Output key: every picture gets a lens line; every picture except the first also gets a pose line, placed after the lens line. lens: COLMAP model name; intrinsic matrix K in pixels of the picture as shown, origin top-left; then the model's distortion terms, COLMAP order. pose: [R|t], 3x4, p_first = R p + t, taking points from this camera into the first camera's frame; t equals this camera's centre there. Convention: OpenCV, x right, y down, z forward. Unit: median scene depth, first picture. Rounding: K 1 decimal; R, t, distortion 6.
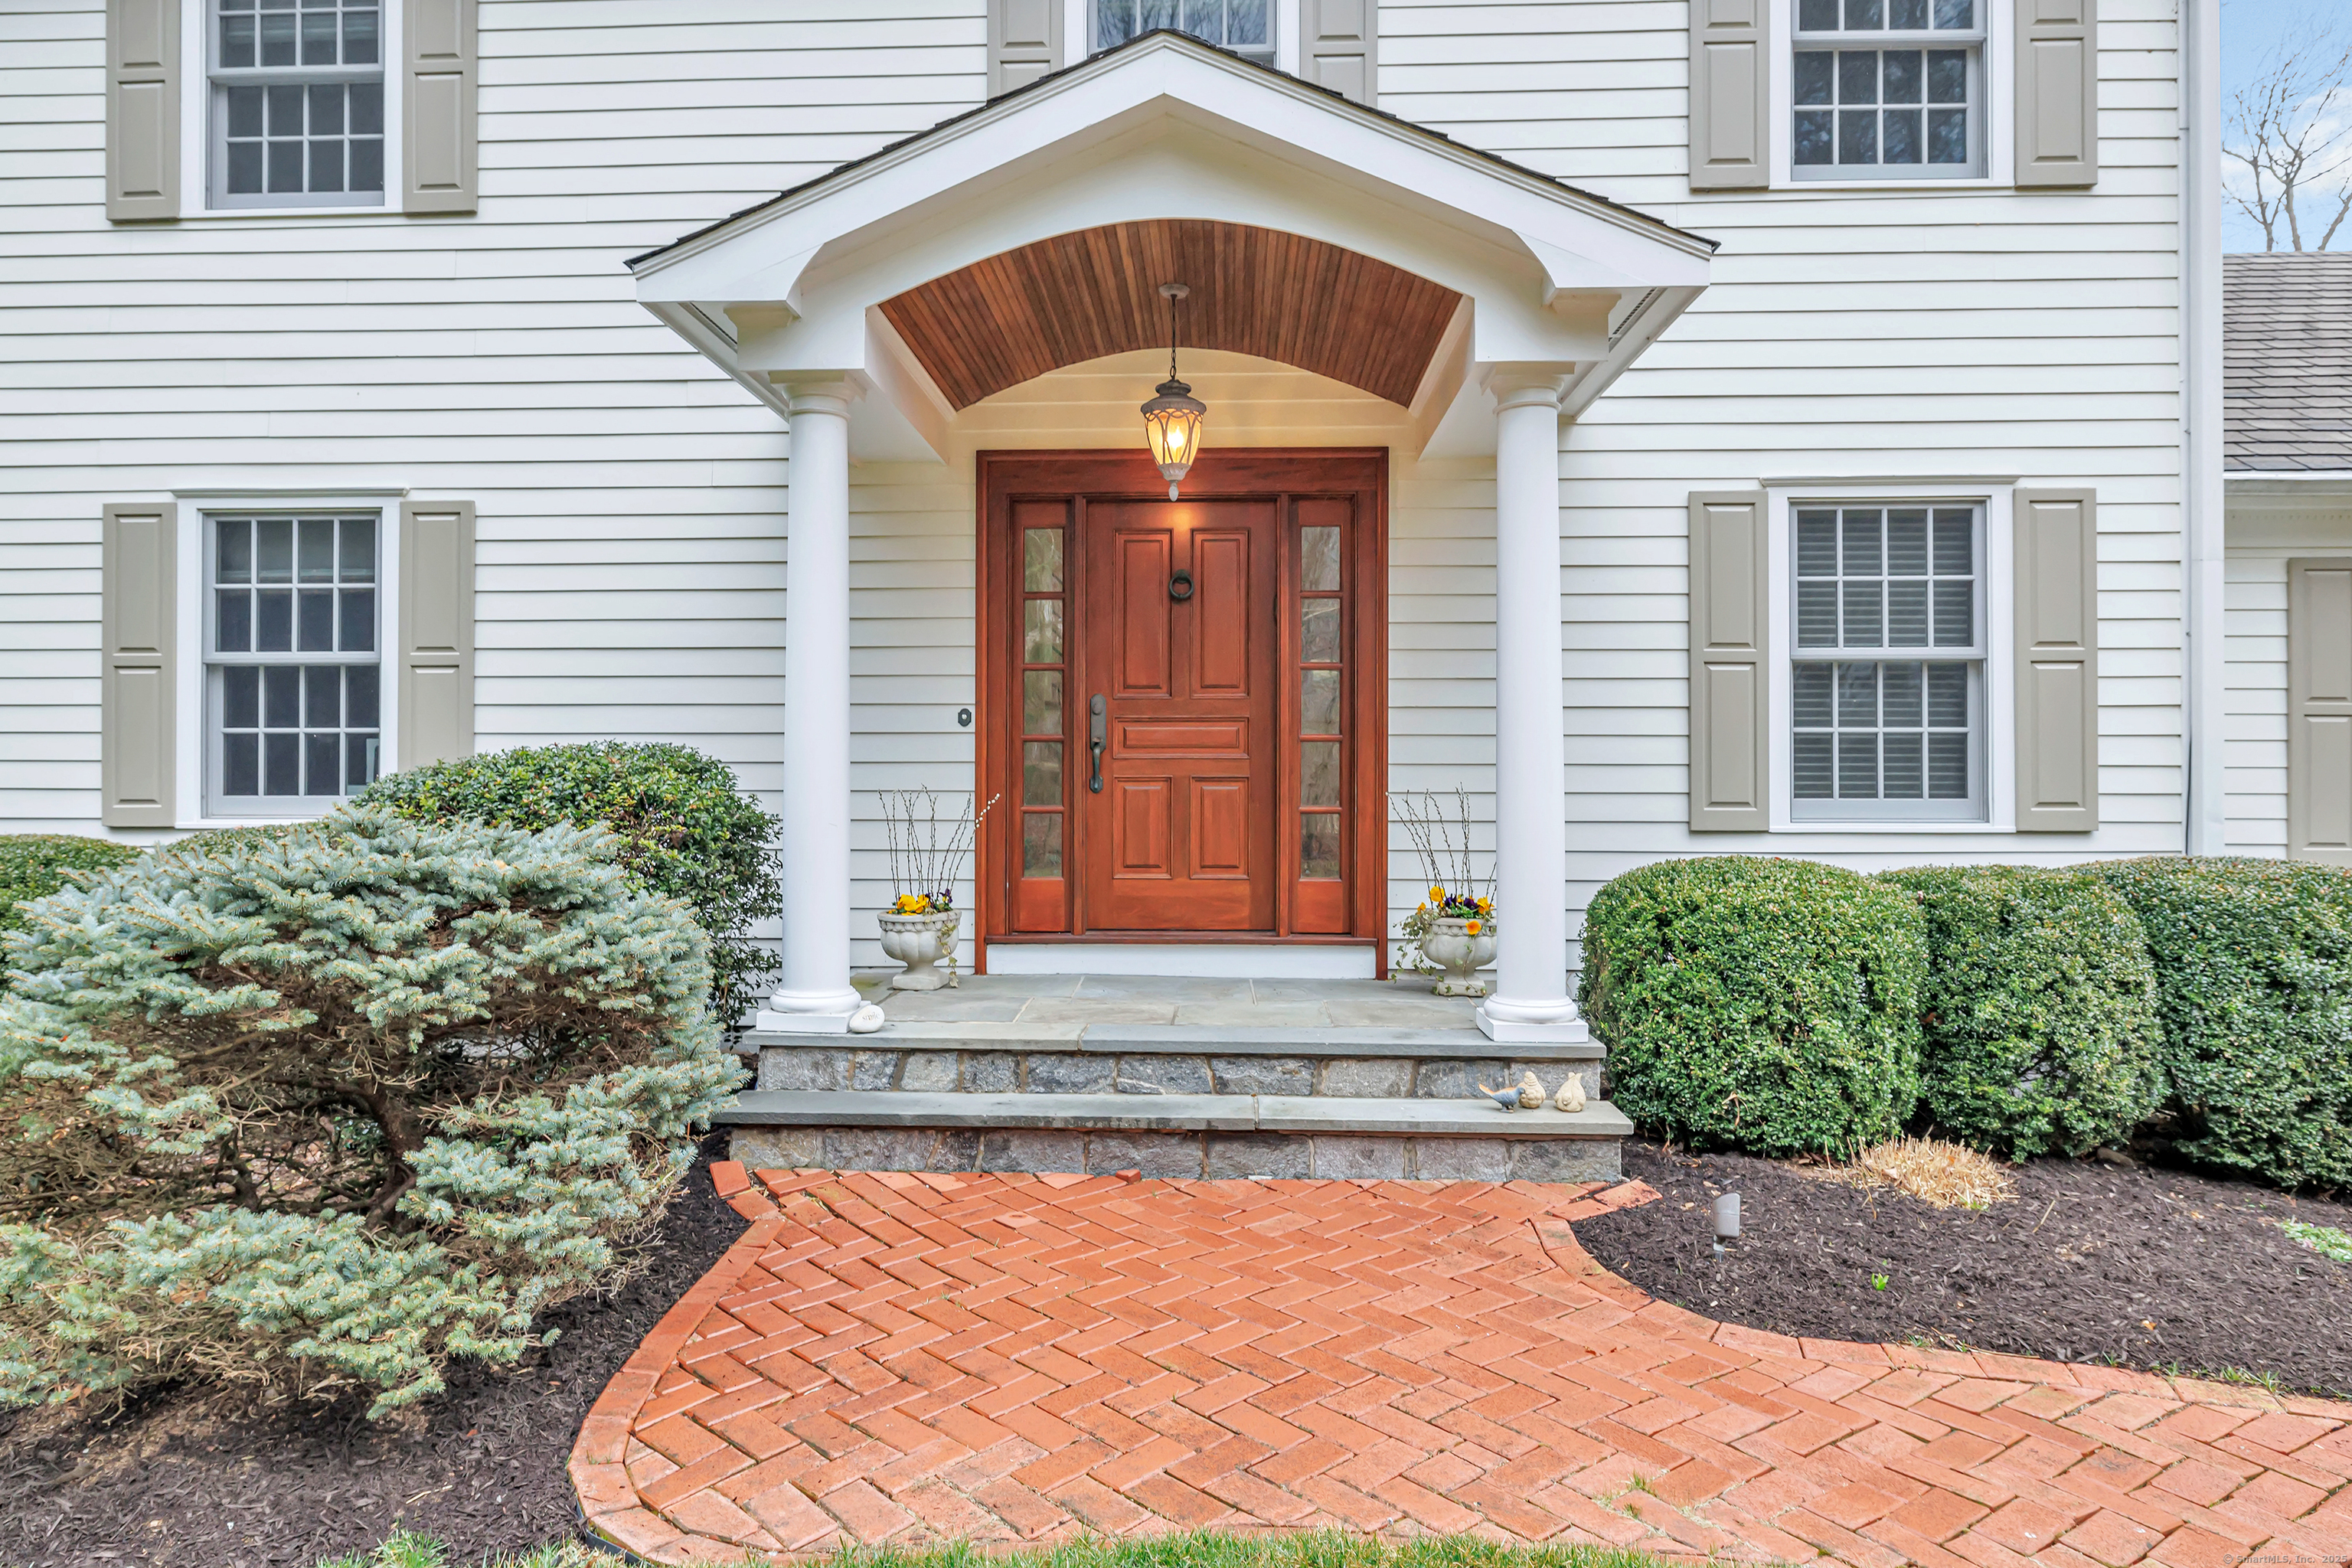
lens RADIAL K [[1386.6, 0, 1241.1], [0, 1386.6, 771.9], [0, 0, 1]] dist [-0.004259, -0.000614]
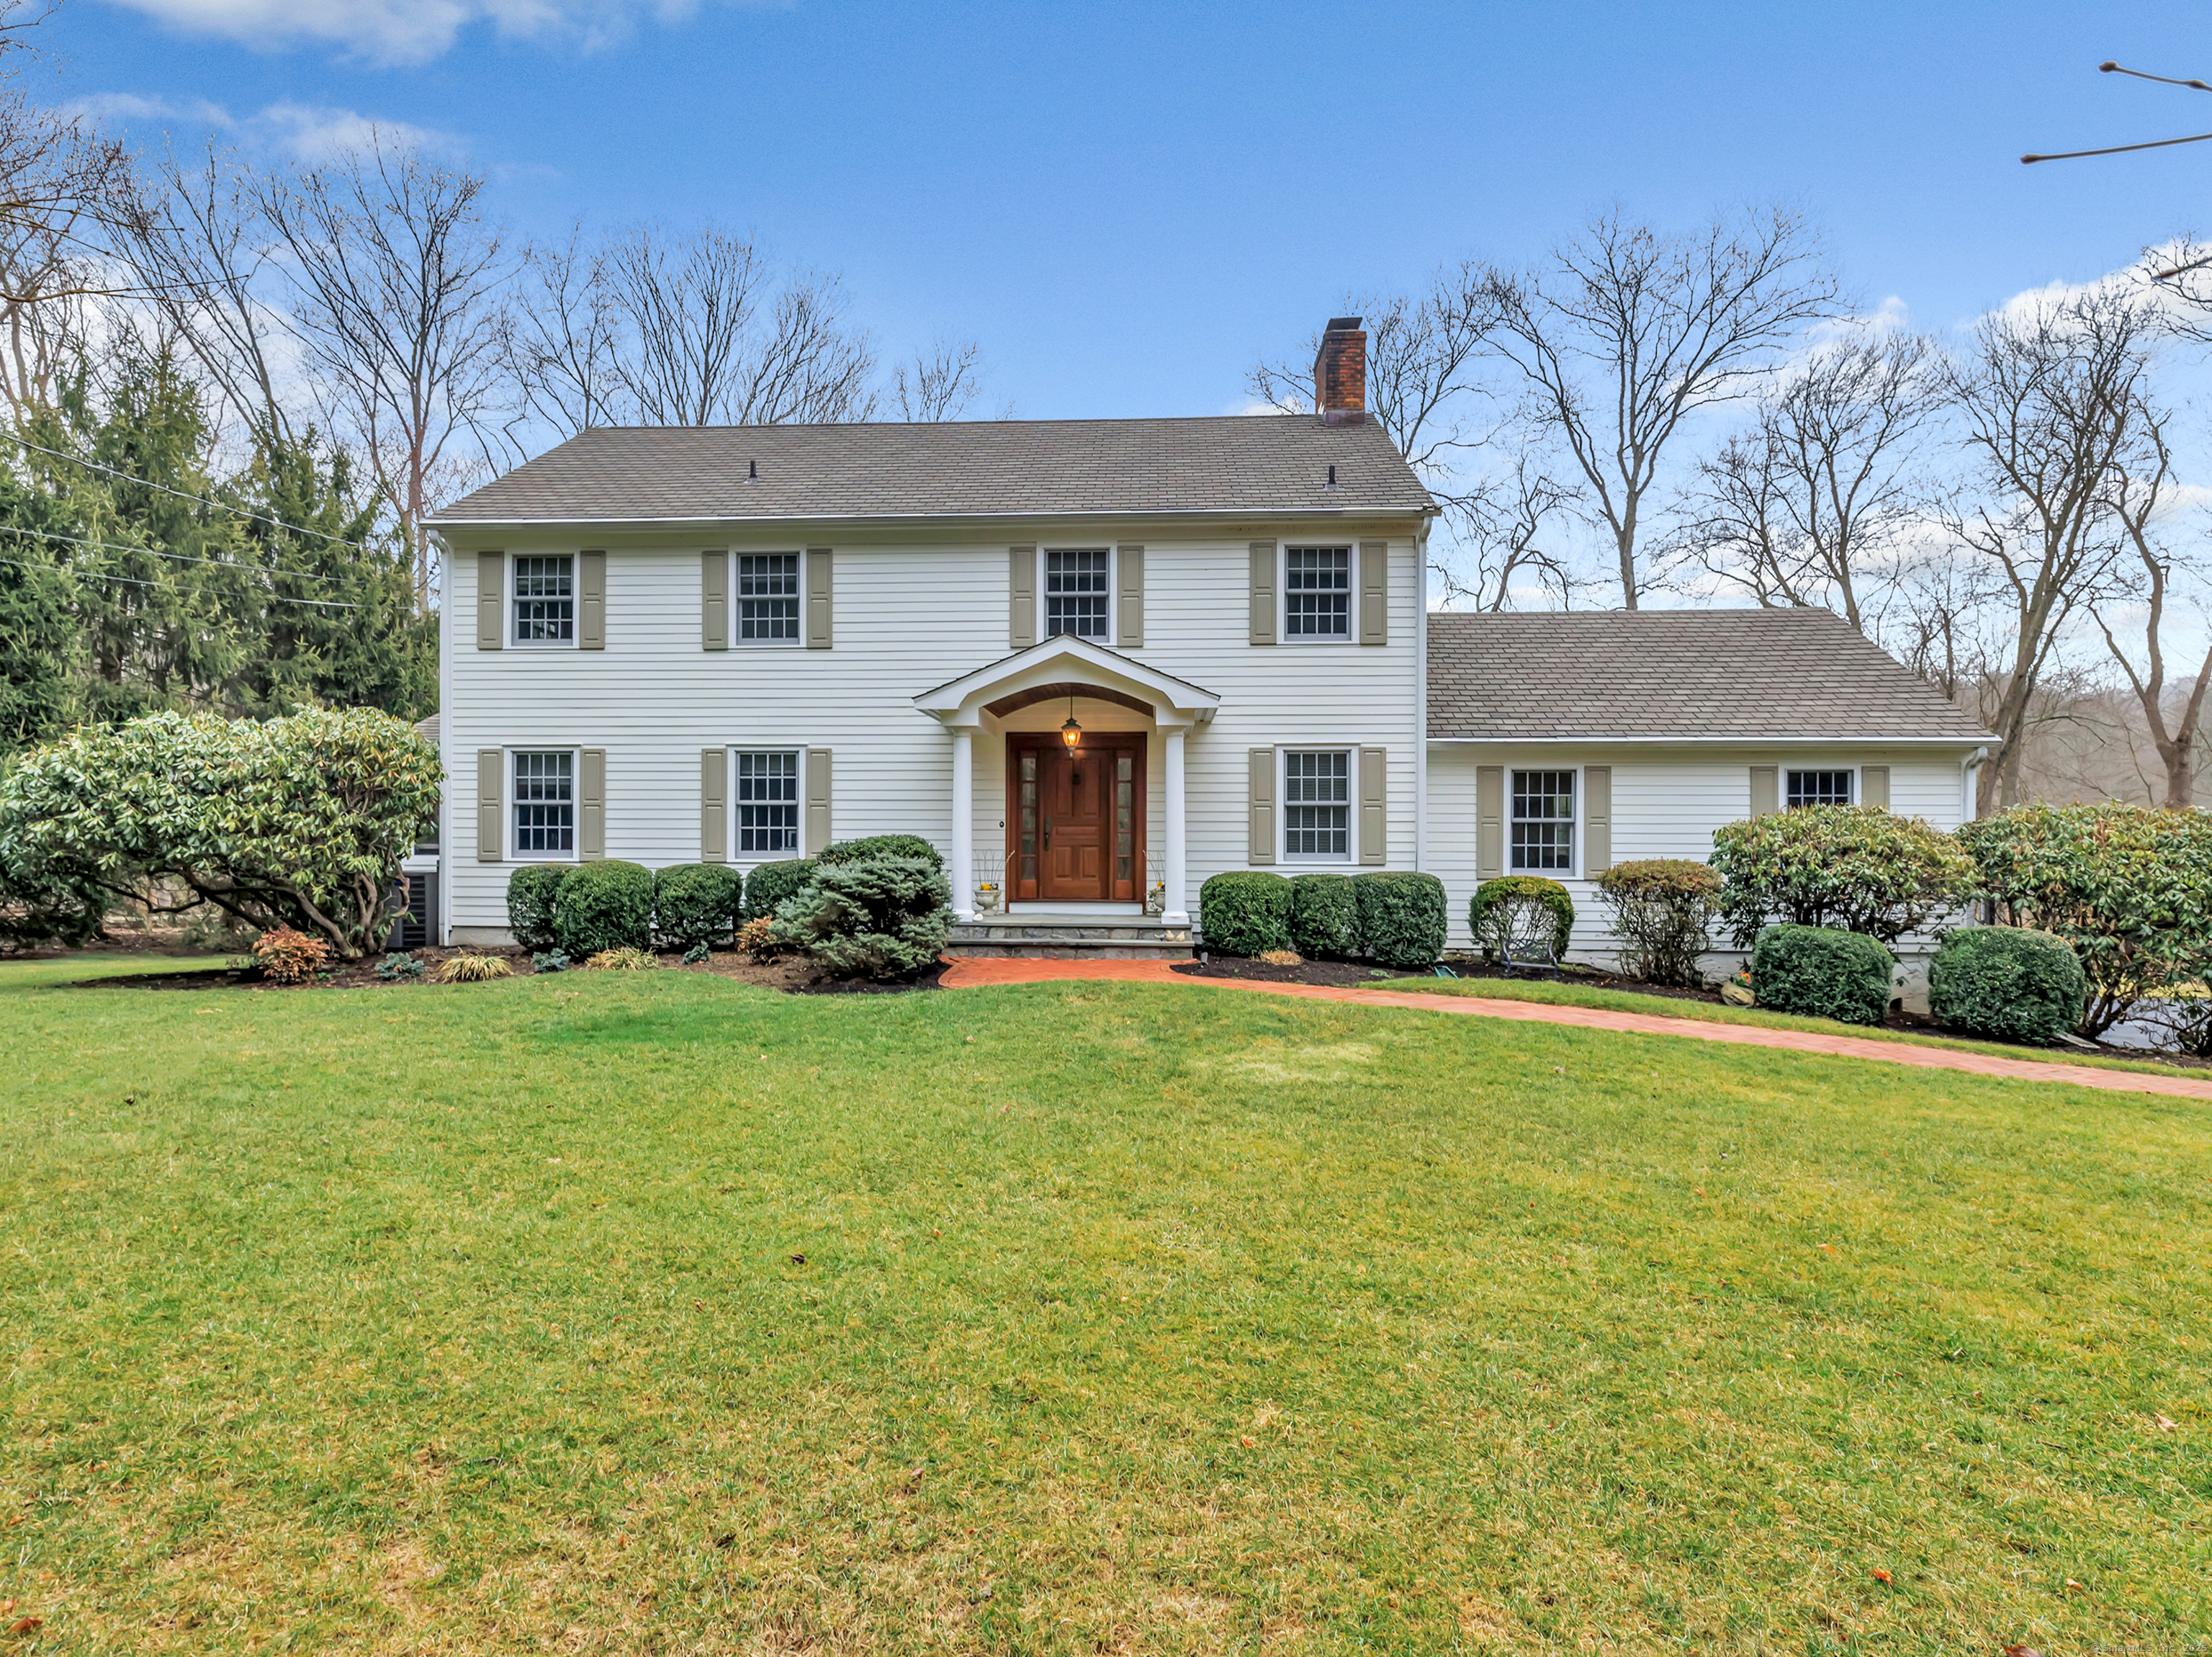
lens RADIAL K [[935.6, 0, 1106.0], [0, 935.6, 828.5], [0, 0, 1]] dist [0.000150, -0.000004]
pose [[0.998809, 0.000879, -0.048780, 0.118071], [-0.001301, 0.999962, -0.008623, -0.014644], [0.048771, 0.008676, 0.998772, -0.981782]]
